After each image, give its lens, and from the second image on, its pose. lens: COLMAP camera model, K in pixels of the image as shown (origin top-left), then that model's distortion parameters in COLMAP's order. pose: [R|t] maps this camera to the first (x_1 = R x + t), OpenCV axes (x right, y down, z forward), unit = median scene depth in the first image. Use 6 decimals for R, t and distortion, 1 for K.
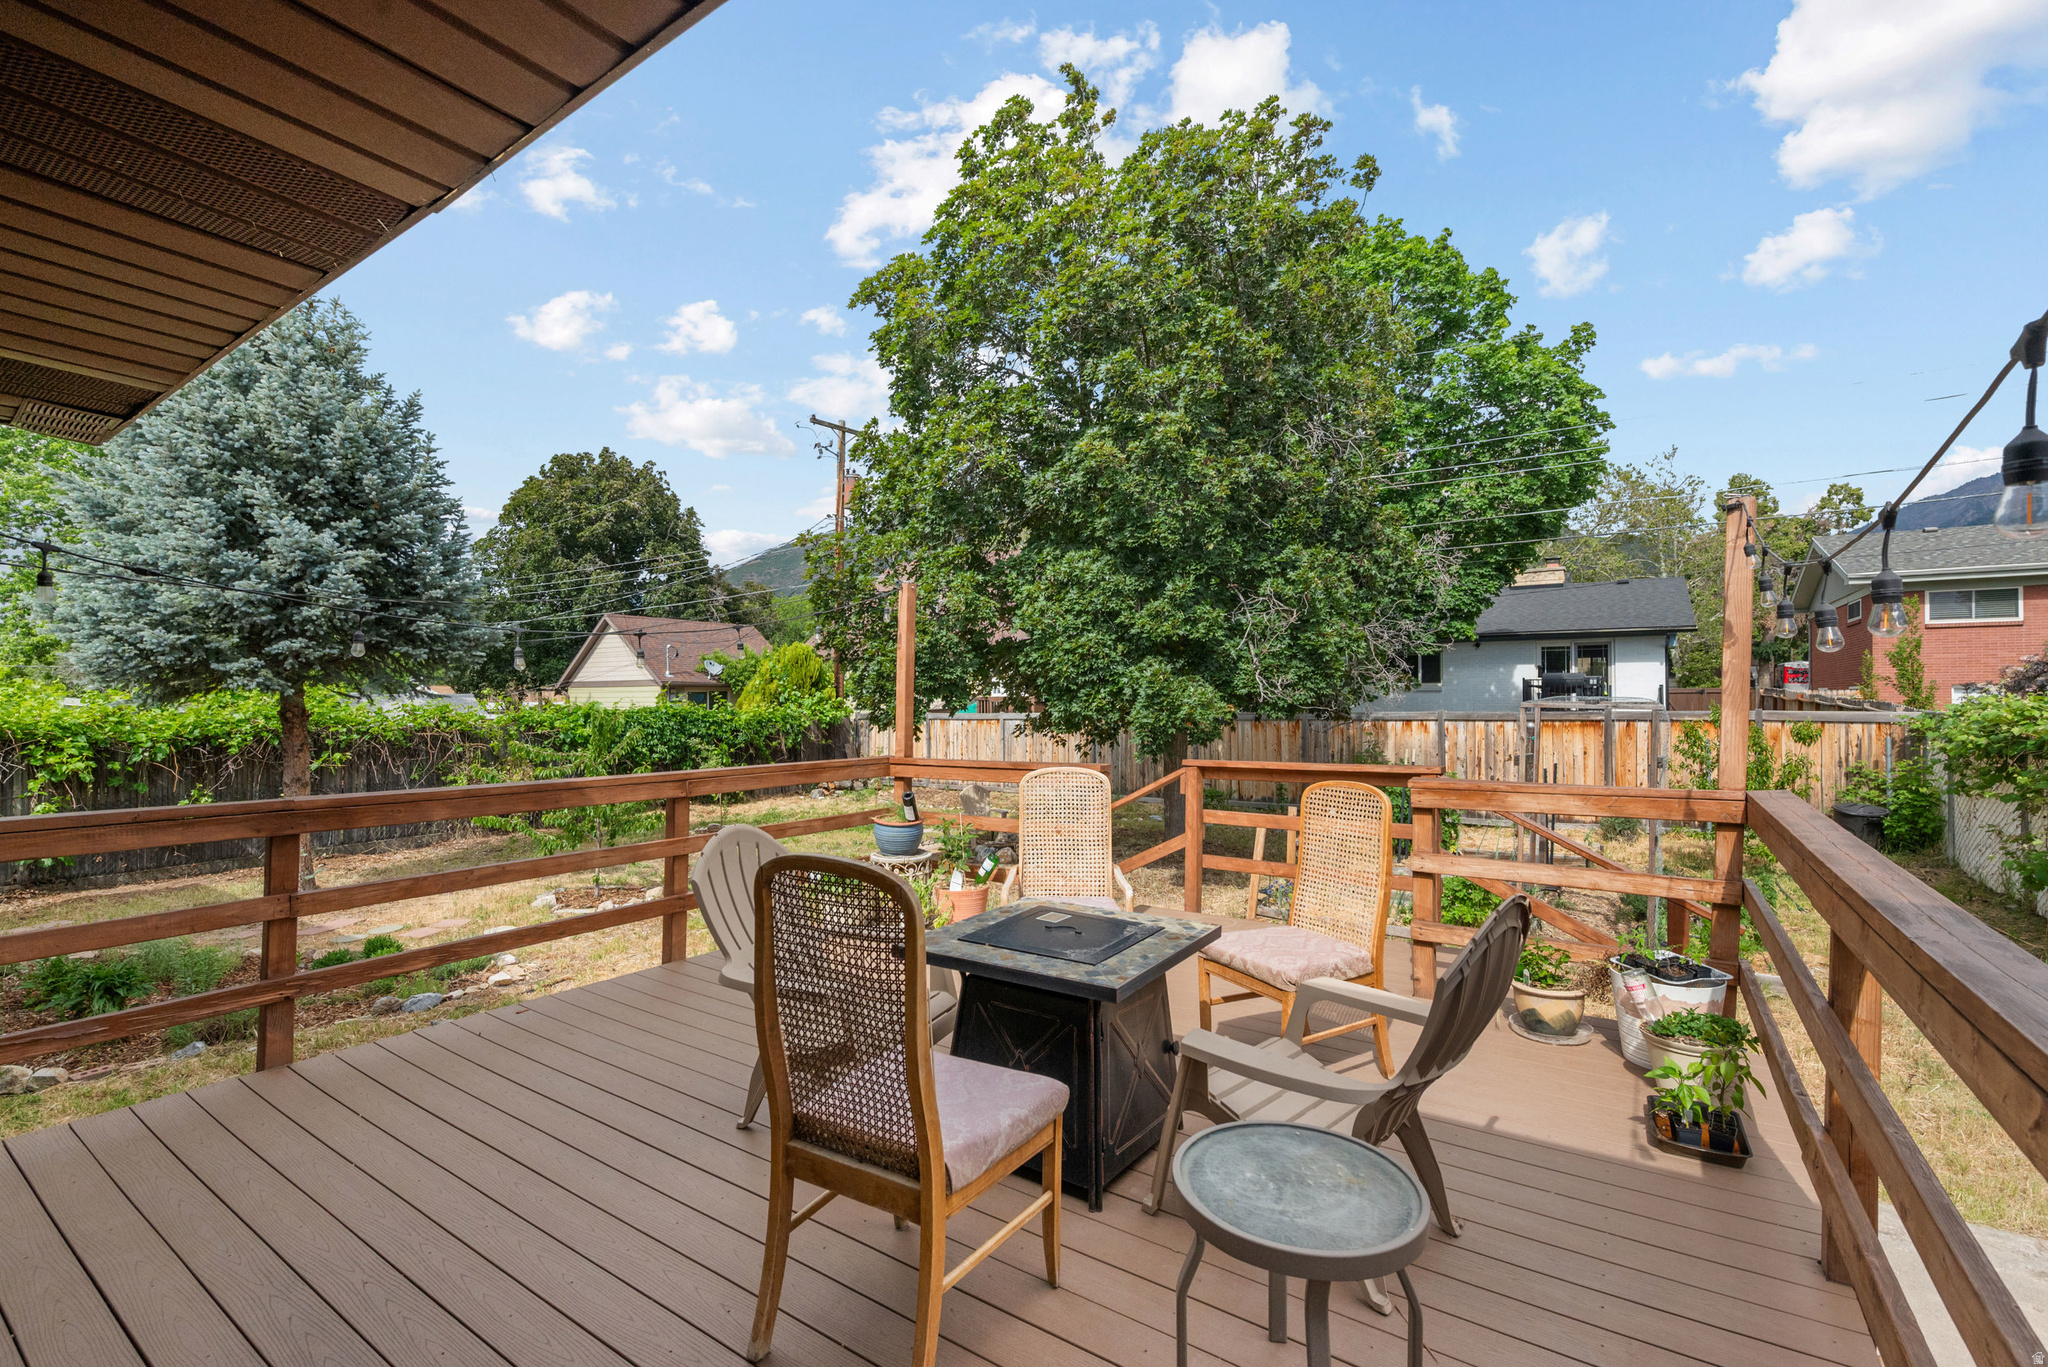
lens RADIAL K [[891.3, 0, 1022.5], [0, 891.3, 693.7], [0, 0, 1]] dist [0.000560, 0.000019]
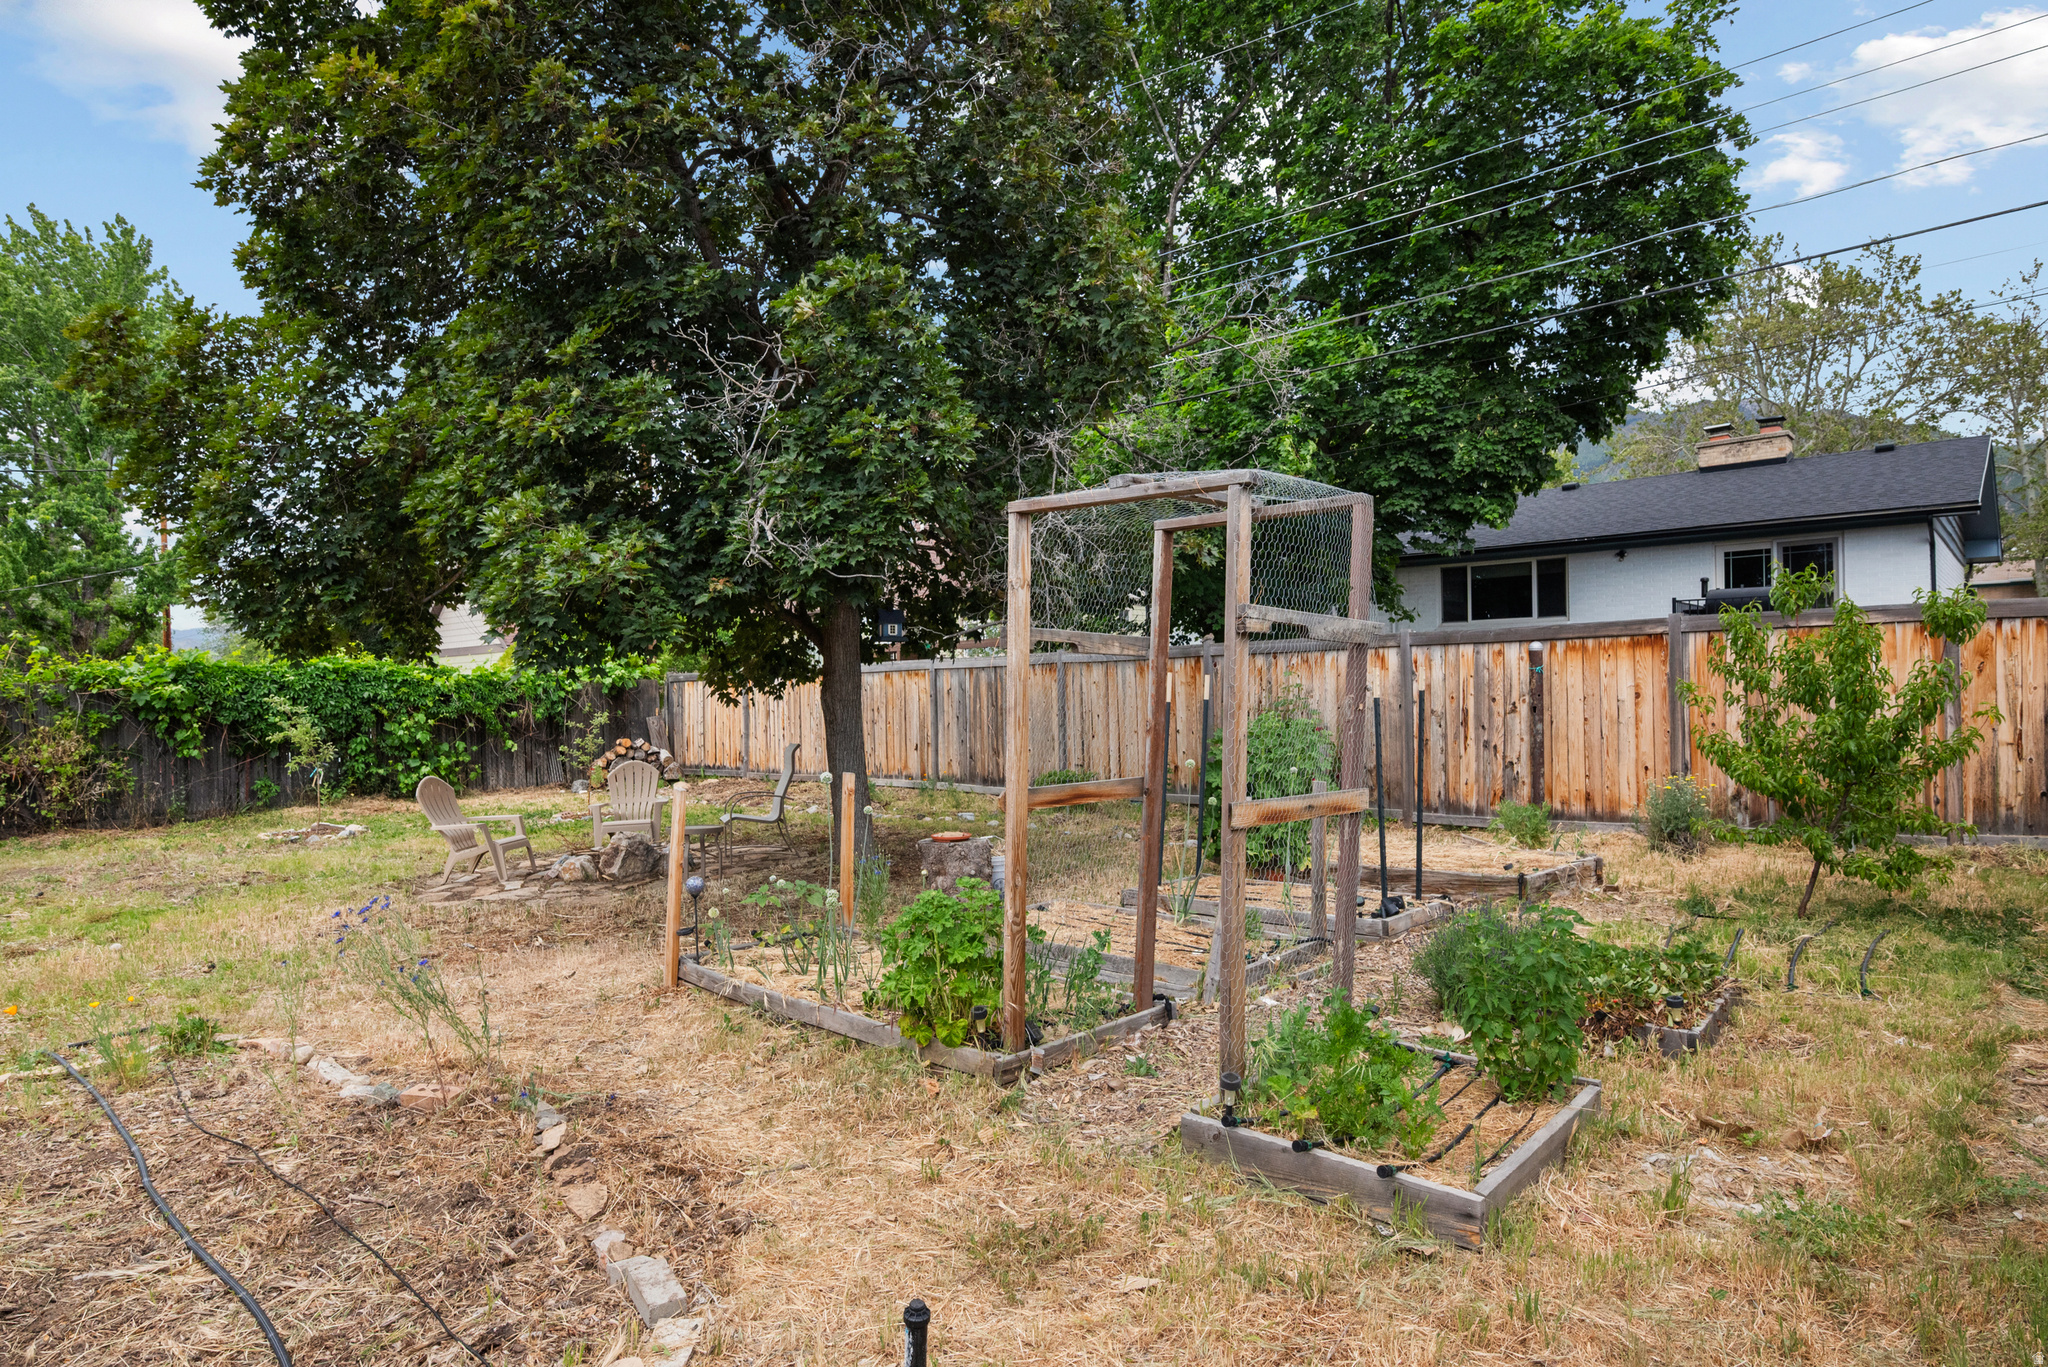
lens RADIAL K [[1121.3, 0, 1025.7], [0, 1121.3, 680.7], [0, 0, 1]] dist [-0.000494, 0.000016]
pose [[0.990347, -0.016821, -0.137586, 0.265343], [0.017614, 0.999834, 0.004554, 0.036045], [0.137486, -0.006933, 0.990479, 0.198636]]
